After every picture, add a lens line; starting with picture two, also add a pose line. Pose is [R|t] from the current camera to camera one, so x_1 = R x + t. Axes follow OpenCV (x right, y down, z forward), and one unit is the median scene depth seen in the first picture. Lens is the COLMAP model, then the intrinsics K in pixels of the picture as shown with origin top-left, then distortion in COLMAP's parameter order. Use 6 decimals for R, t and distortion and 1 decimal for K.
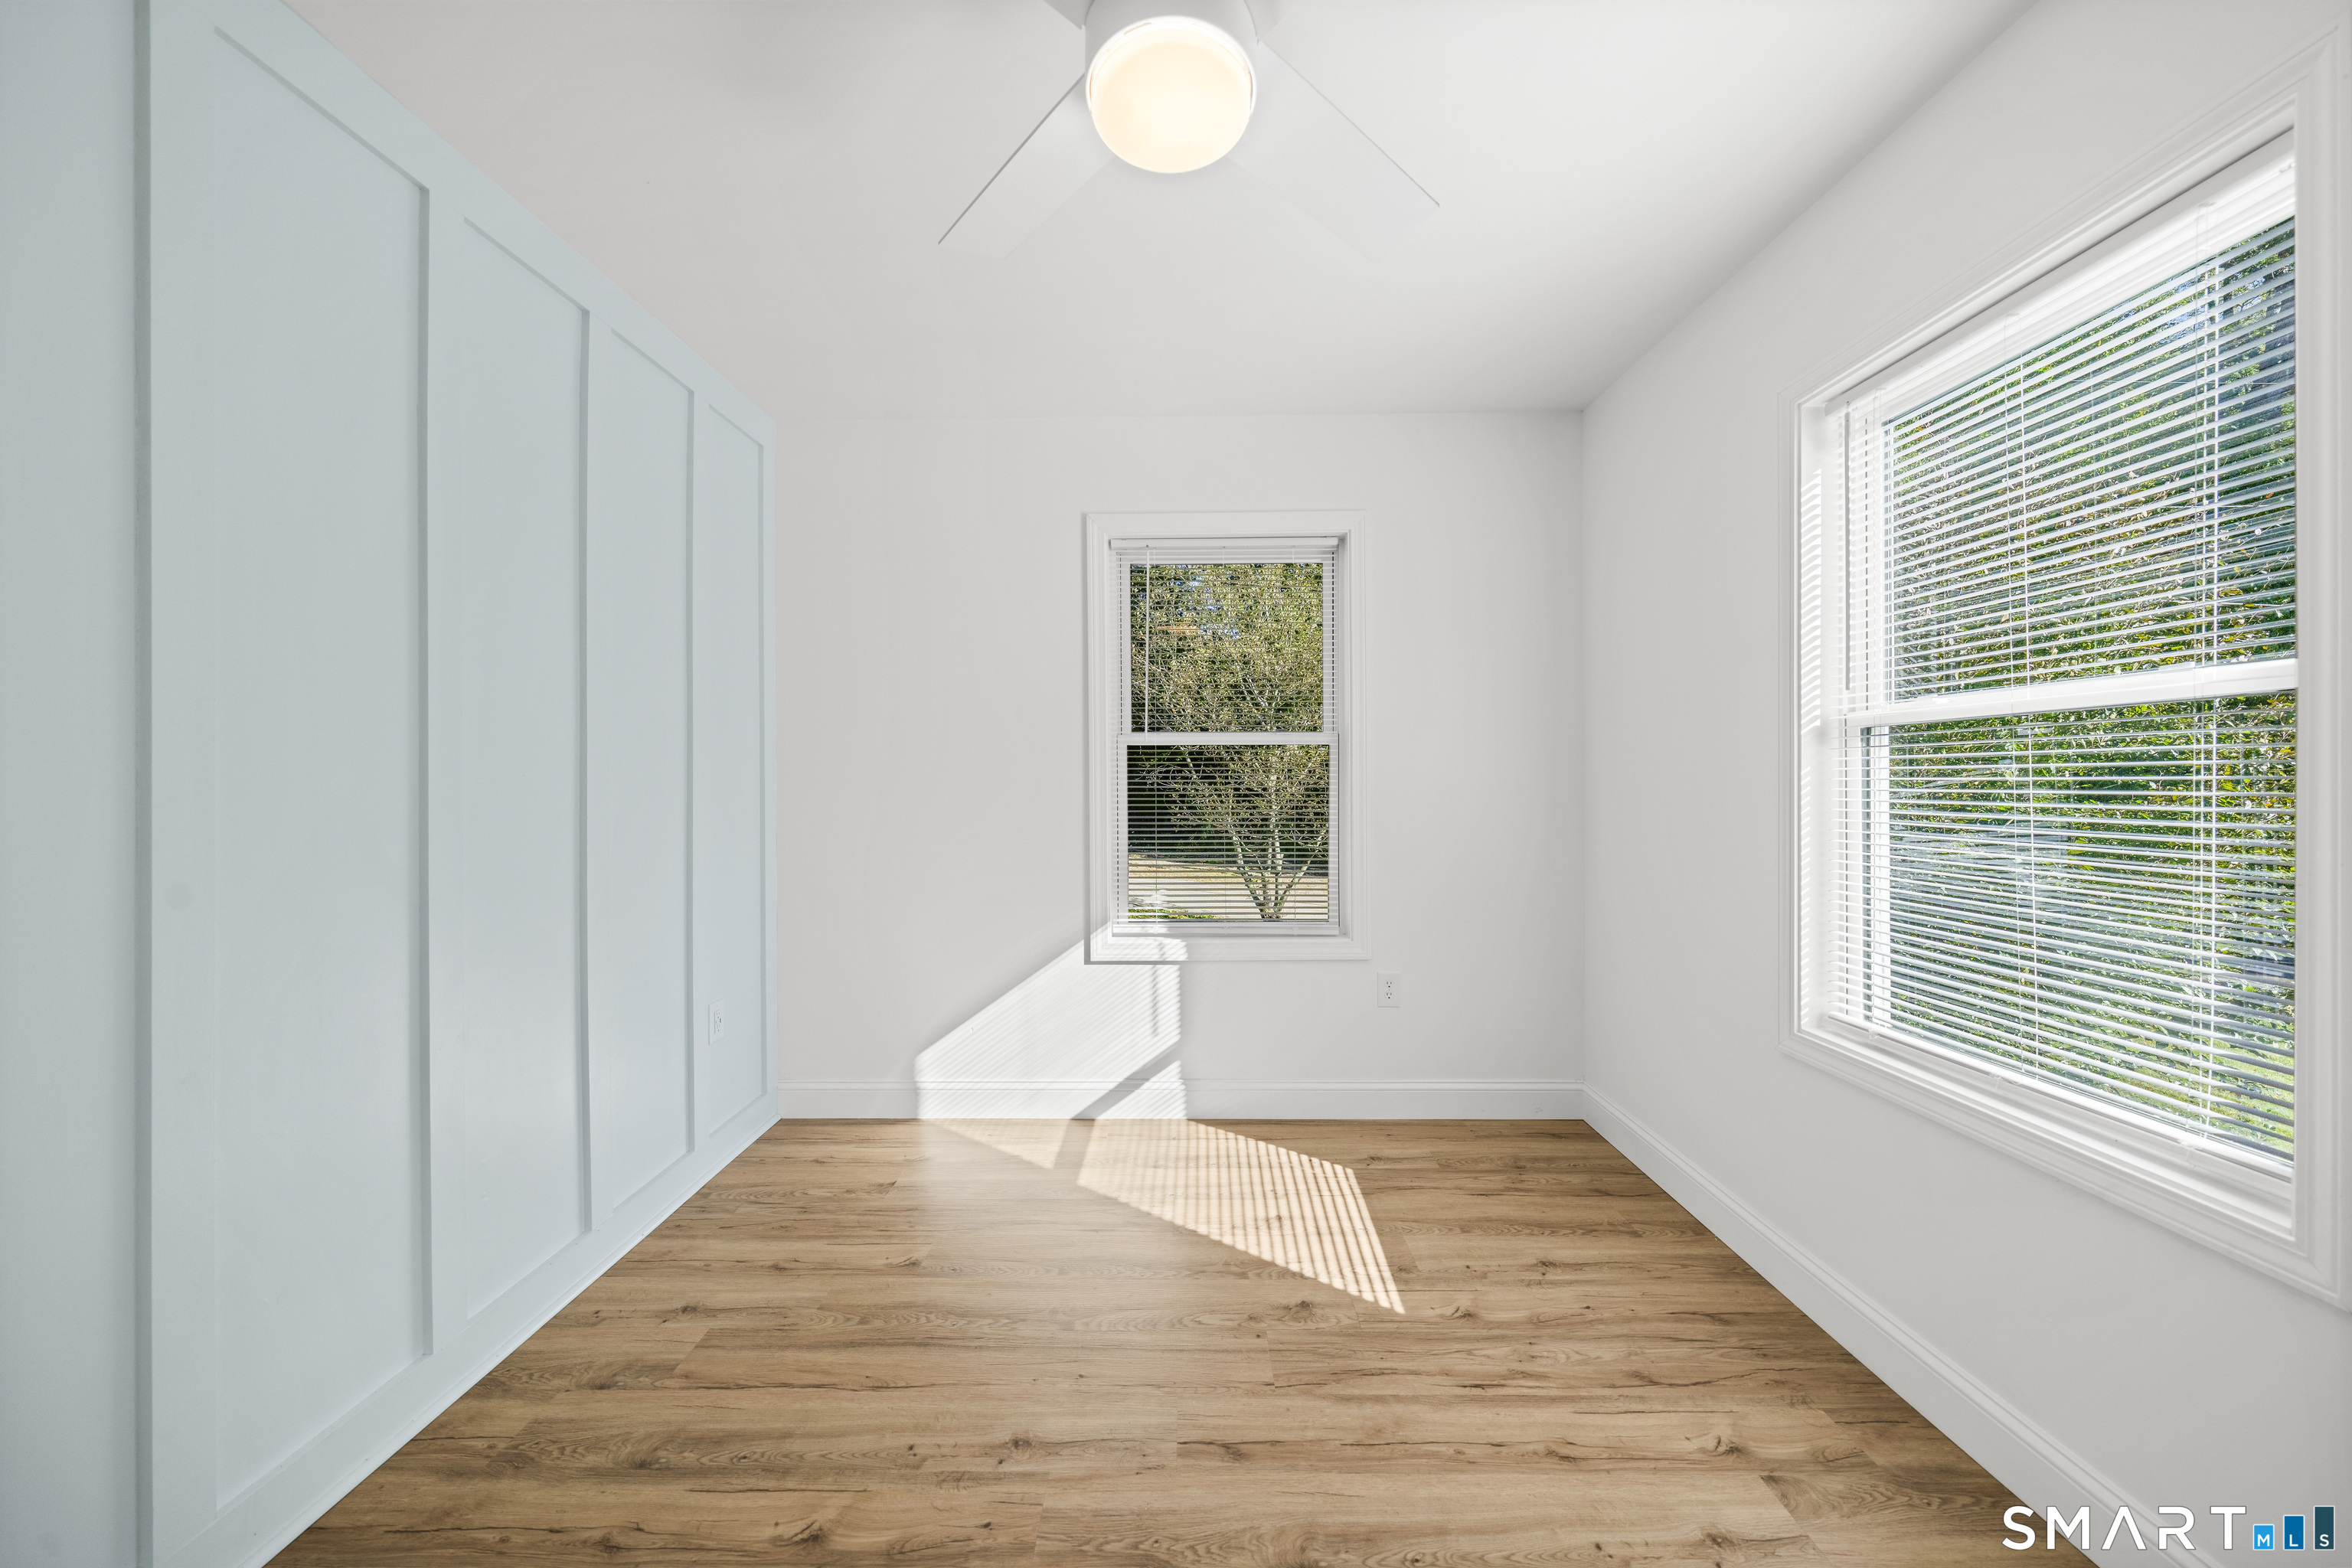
lens RADIAL K [[857.2, 0, 1174.0], [0, 857.2, 778.3], [0, 0, 1]] dist [-0.003043, 0.000288]
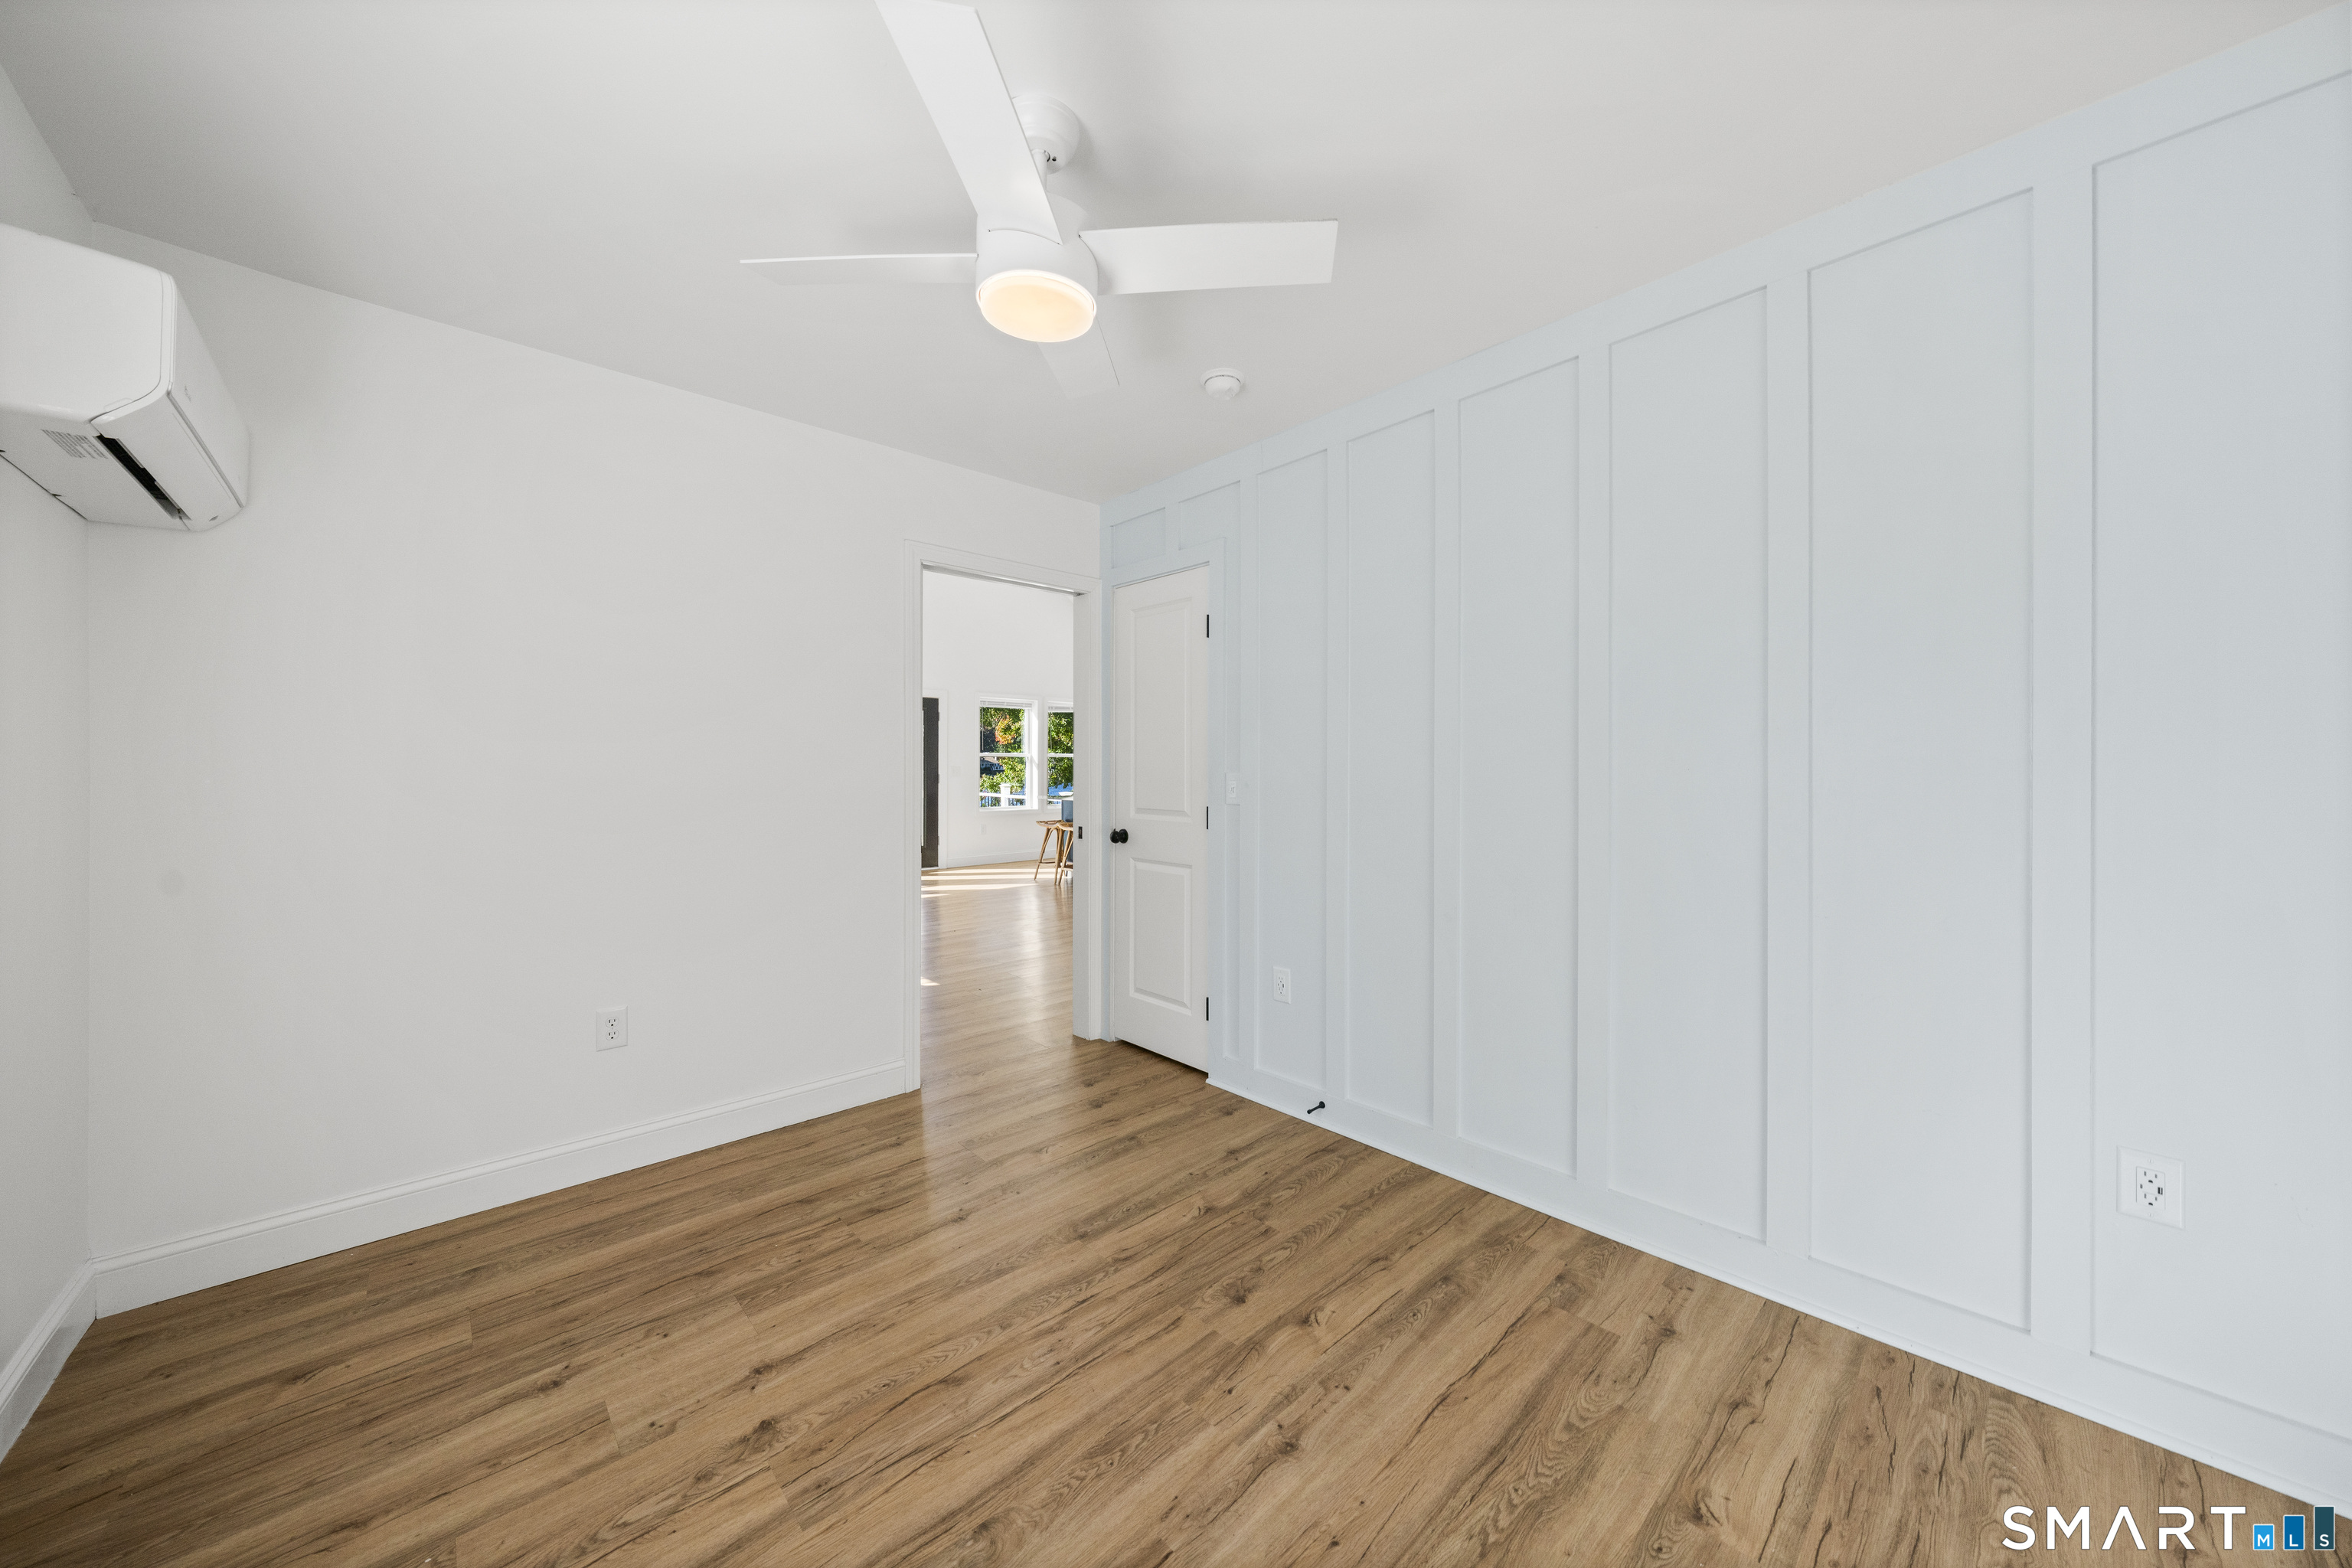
lens RADIAL K [[808.0, 0, 1176.9], [0, 808.0, 778.1], [0, 0, 1]] dist [-0.000433, 0.000028]
pose [[-0.729077, 0.012022, -0.684326, 0.539825], [0.007478, 0.999926, 0.009600, -0.013324], [0.684390, 0.001882, -0.729113, 1.564908]]
